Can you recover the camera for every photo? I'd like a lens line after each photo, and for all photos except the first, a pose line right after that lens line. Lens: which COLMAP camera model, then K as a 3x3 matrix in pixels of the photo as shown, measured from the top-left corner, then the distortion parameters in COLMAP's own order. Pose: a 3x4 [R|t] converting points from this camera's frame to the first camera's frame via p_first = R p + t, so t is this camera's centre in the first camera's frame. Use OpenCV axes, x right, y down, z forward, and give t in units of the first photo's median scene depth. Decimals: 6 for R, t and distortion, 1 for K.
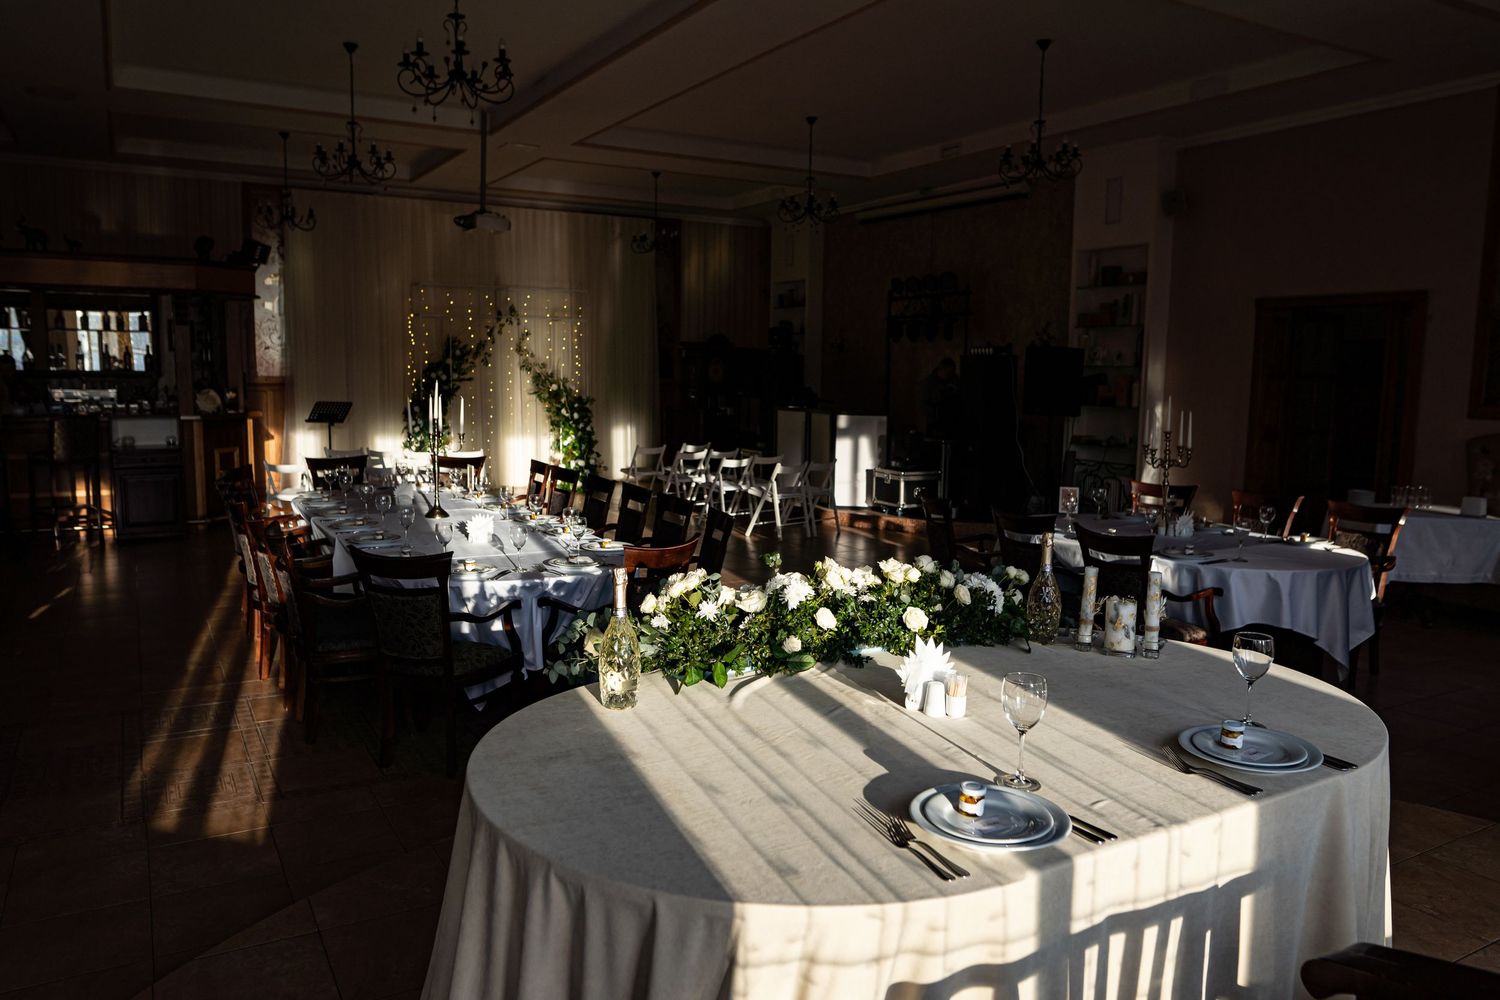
lens RADIAL K [[1076.7, 0, 748.9], [0, 1076.7, 496.0], [0, 0, 1]] dist [-0.050236, 0.044576]
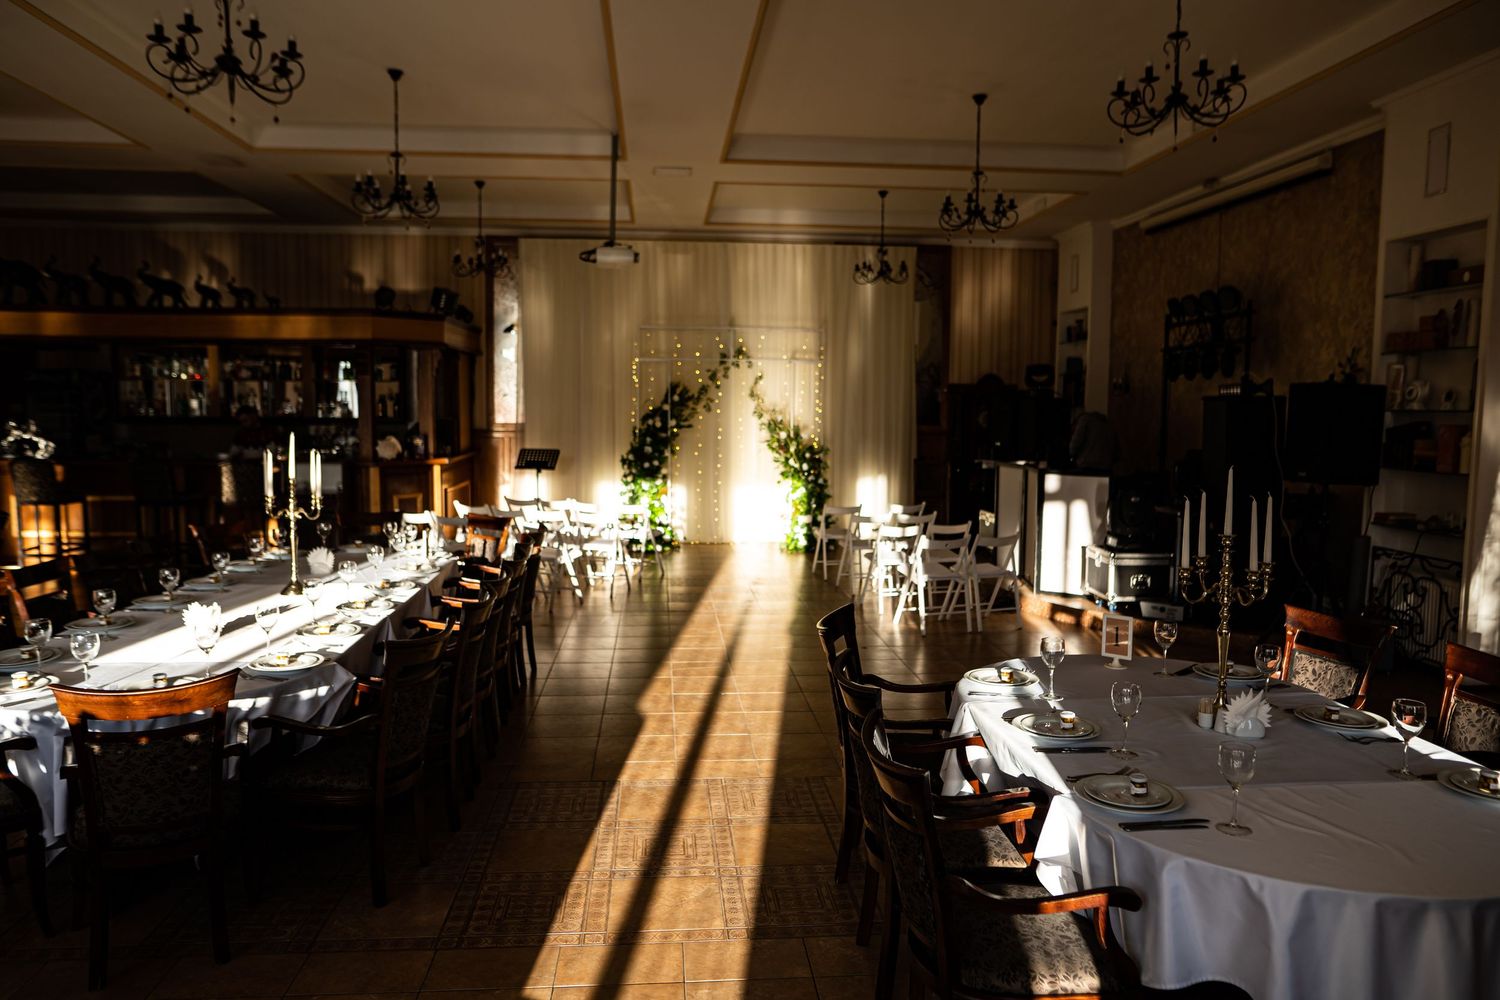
lens RADIAL K [[1045.6, 0, 748.4], [0, 1045.6, 497.3], [0, 0, 1]] dist [-0.051479, 0.047565]
pose [[0.904933, 0.030755, -0.424442, 0.227366], [-0.046618, 0.998547, -0.027036, -0.030746], [0.422993, 0.044253, 0.905052, 0.246274]]
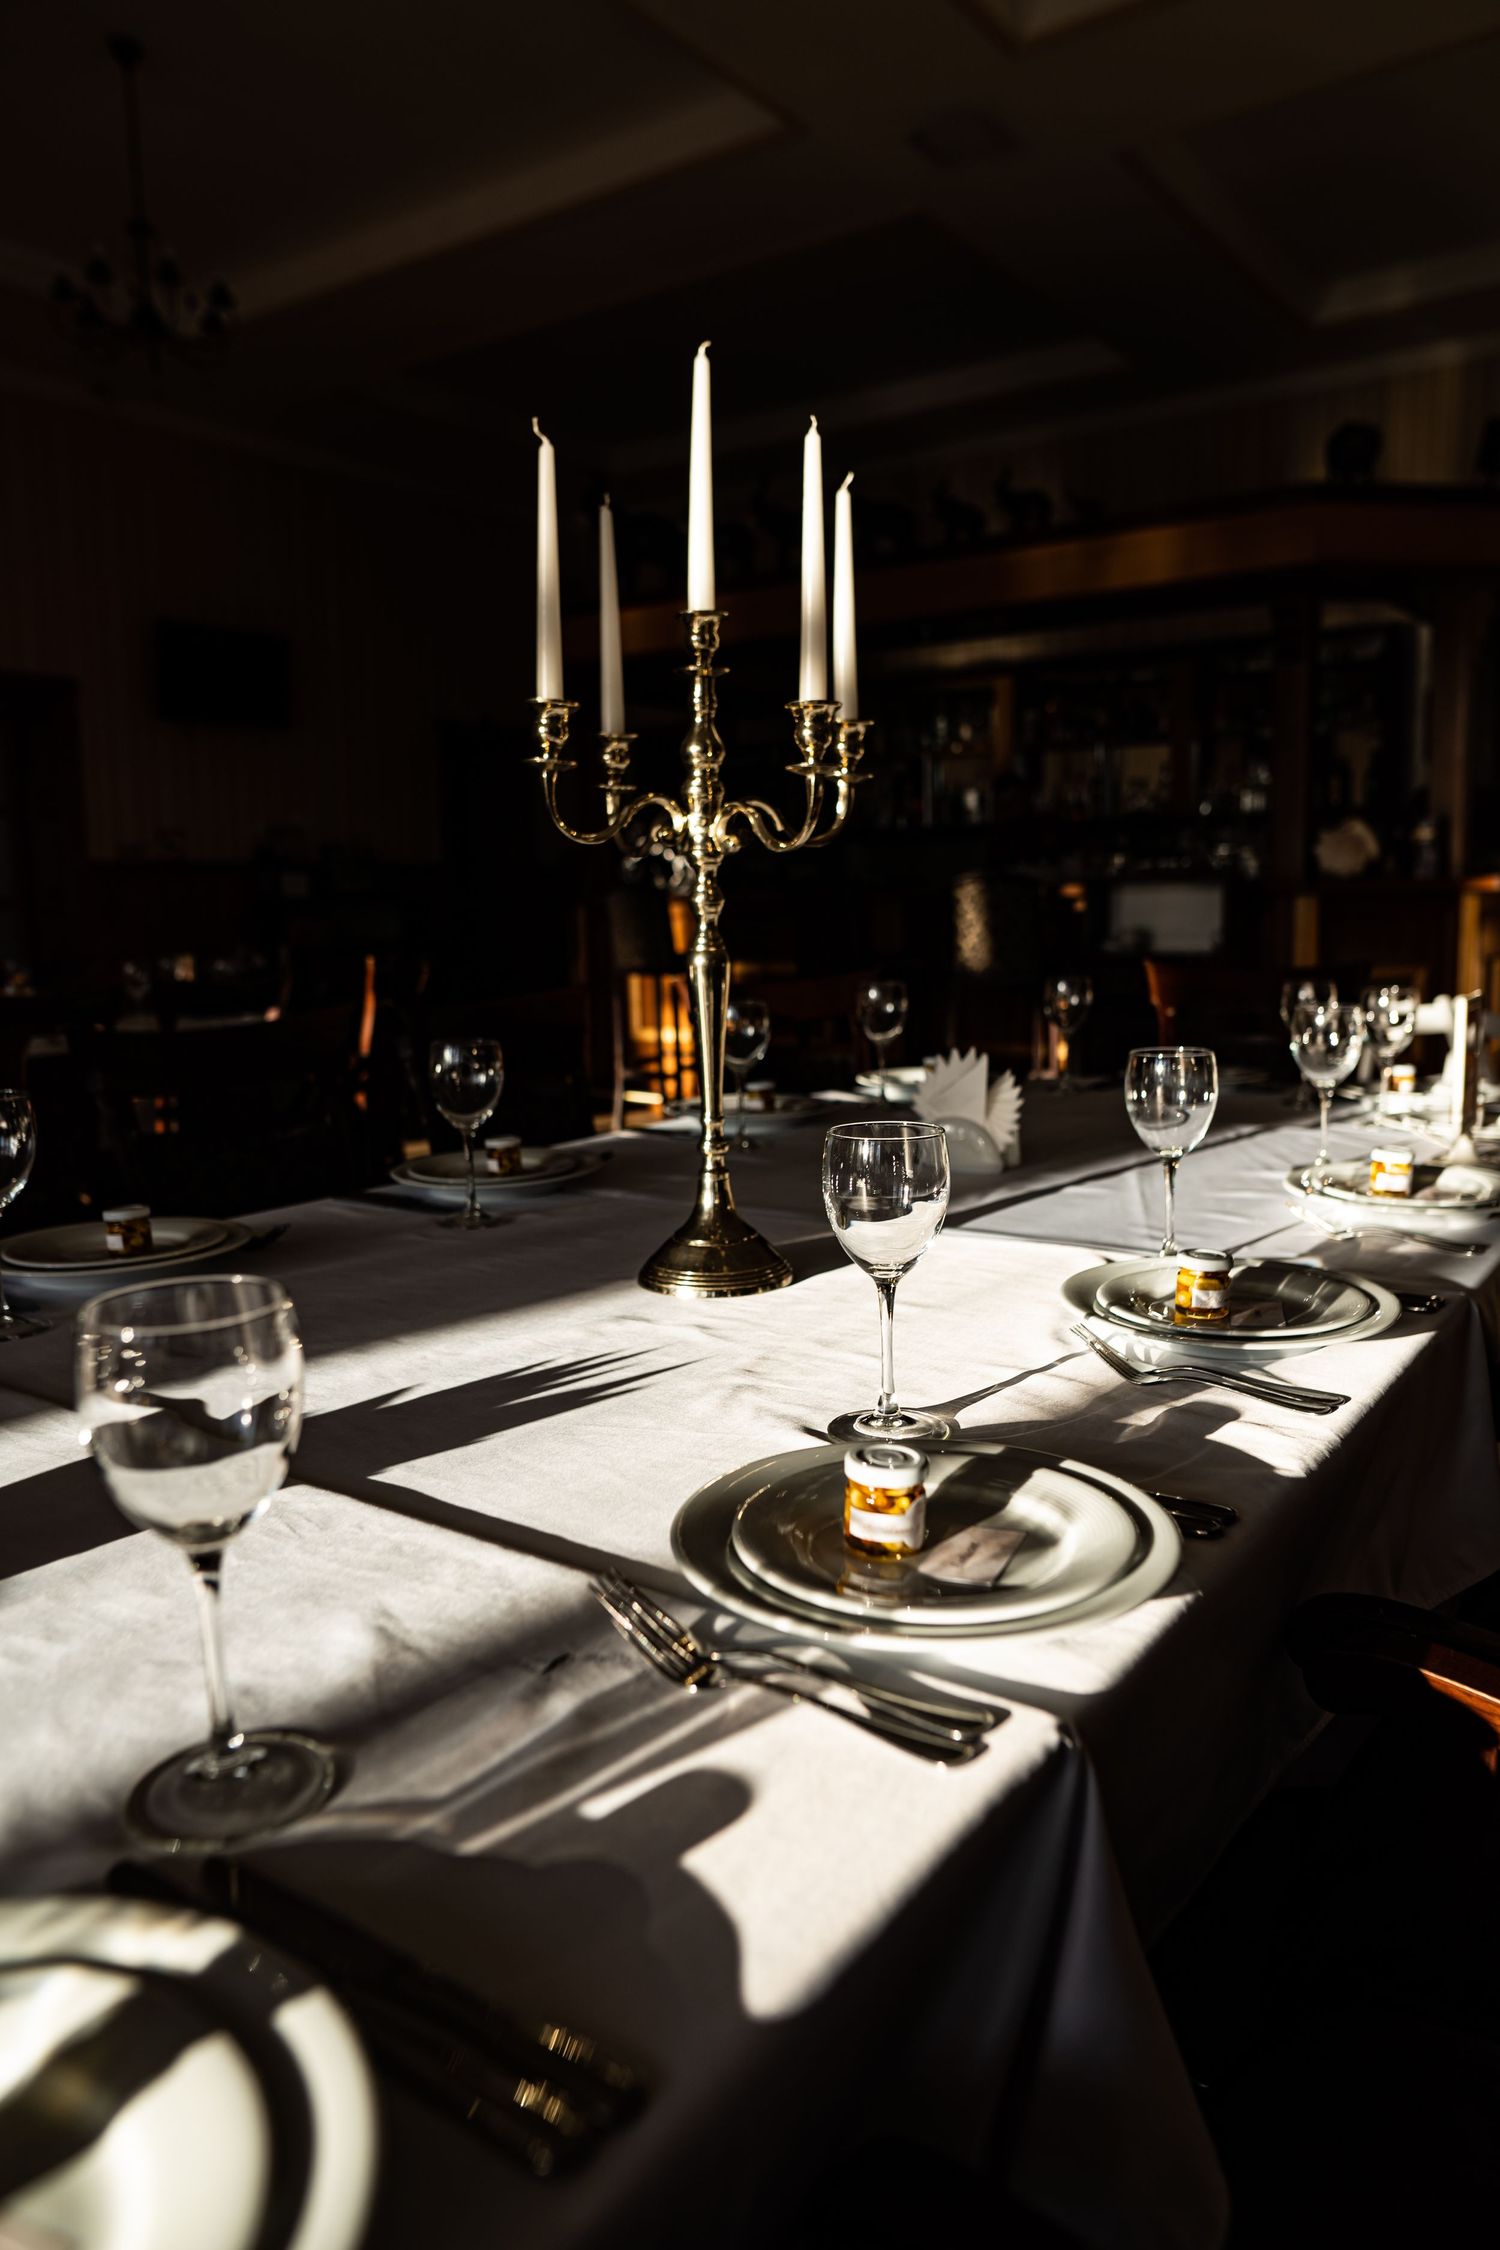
lens RADIAL K [[1568.4, 0, 735.7], [0, 1568.4, 1128.8], [0, 0, 1]] dist [-0.051479, 0.047565]
pose [[0.405856, 0.109816, -0.907315, -0.053629], [-0.083769, 0.993046, 0.082721, -0.012485], [0.910090, 0.042432, 0.412233, 0.548589]]
